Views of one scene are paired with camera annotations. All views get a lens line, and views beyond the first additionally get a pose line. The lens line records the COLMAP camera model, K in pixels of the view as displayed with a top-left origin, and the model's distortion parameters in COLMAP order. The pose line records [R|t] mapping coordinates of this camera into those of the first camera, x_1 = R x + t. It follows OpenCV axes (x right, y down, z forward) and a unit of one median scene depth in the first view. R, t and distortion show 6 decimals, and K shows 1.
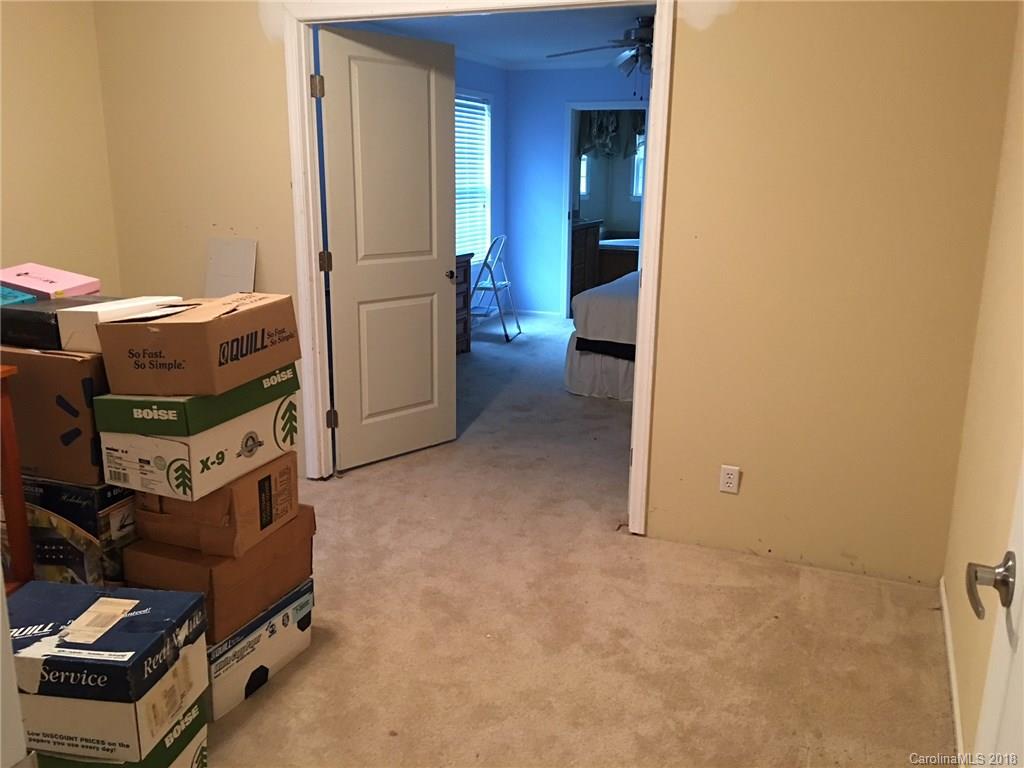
lens RADIAL K [[876.2, 0, 509.7], [0, 876.2, 382.6], [0, 0, 1]] dist [0.069583, -0.046956]
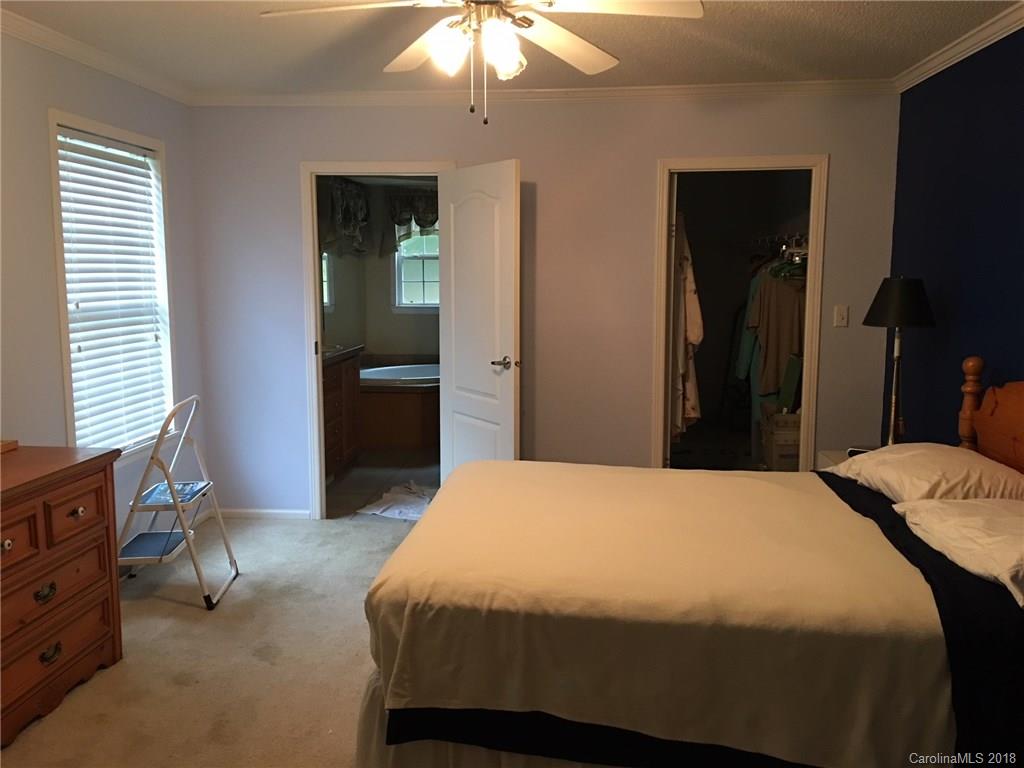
lens RADIAL K [[876.2, 0, 510.2], [0, 876.2, 386.7], [0, 0, 1]] dist [0.069583, -0.046956]
pose [[0.953372, -0.052206, 0.297248, 0.014323], [0.083873, 0.991958, -0.094790, -0.093666], [-0.289908, 0.115301, 0.950084, 0.390098]]
